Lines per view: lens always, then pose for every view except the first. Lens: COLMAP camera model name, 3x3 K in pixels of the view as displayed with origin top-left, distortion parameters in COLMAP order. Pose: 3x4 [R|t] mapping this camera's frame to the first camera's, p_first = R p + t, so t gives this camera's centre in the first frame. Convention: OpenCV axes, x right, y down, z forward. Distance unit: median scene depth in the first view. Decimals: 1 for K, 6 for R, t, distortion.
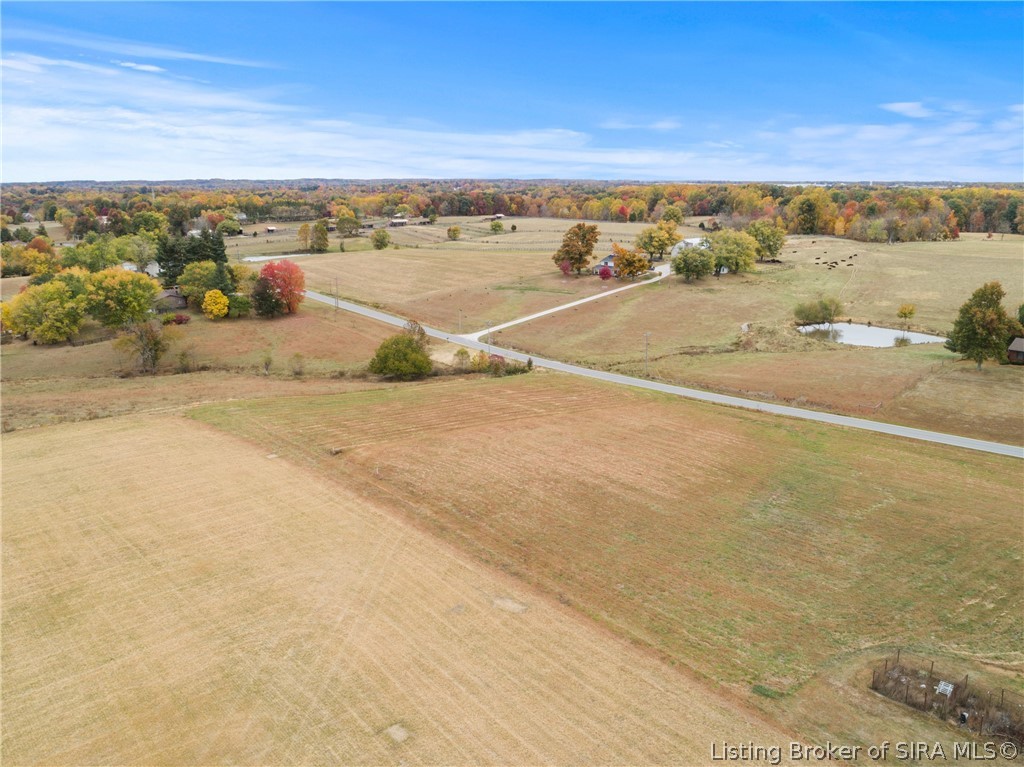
lens RADIAL K [[773.3, 0, 510.9], [0, 773.3, 385.6], [0, 0, 1]] dist [-0.025508, 0.014618]
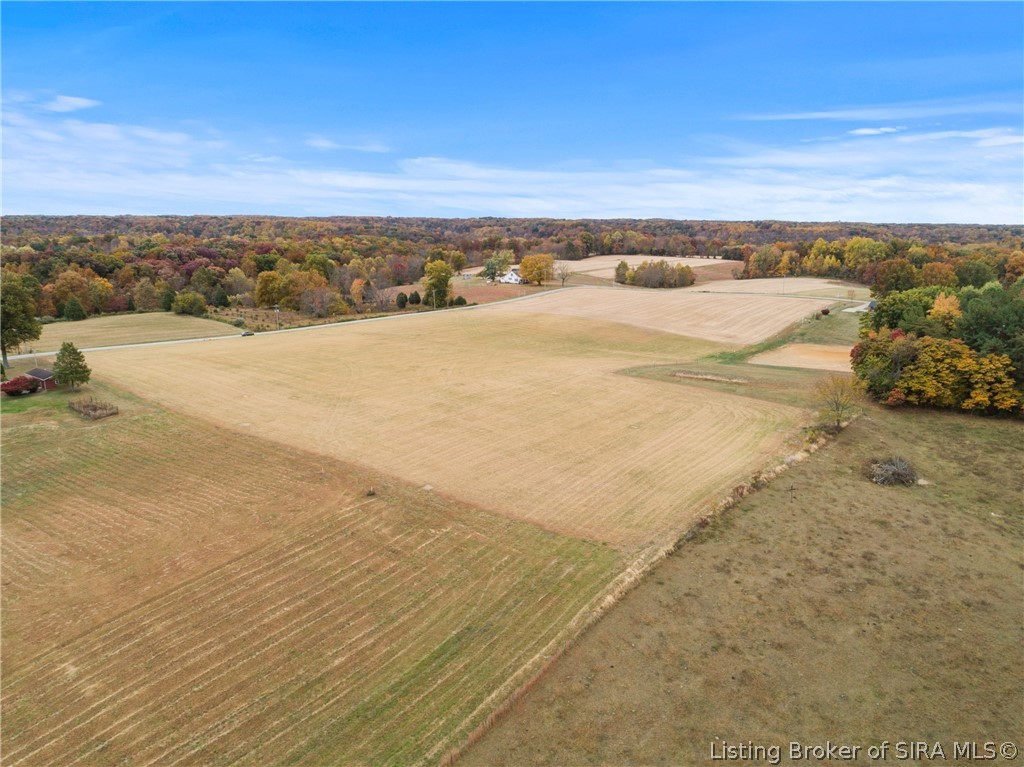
lens RADIAL K [[773.3, 0, 515.0], [0, 773.3, 386.0], [0, 0, 1]] dist [-0.025508, 0.014618]
pose [[-0.986423, 0.030908, -0.161290, -0.113638], [-0.046652, 0.888930, 0.455661, -0.234941], [0.157459, 0.456998, -0.875419, 0.834746]]
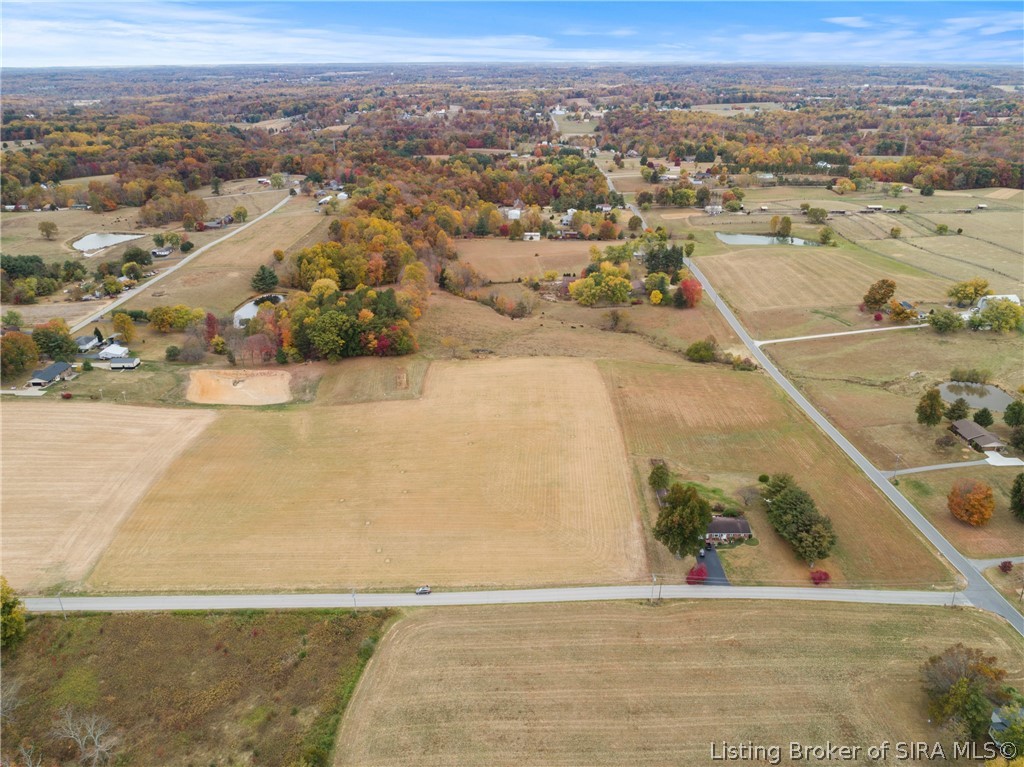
lens RADIAL K [[773.3, 0, 514.4], [0, 773.3, 386.6], [0, 0, 1]] dist [-0.025508, 0.014618]
pose [[0.744642, 0.262692, -0.613597, 0.677224], [-0.170842, 0.963685, 0.205242, -0.238573], [0.645230, -0.048004, 0.762479, -0.848038]]
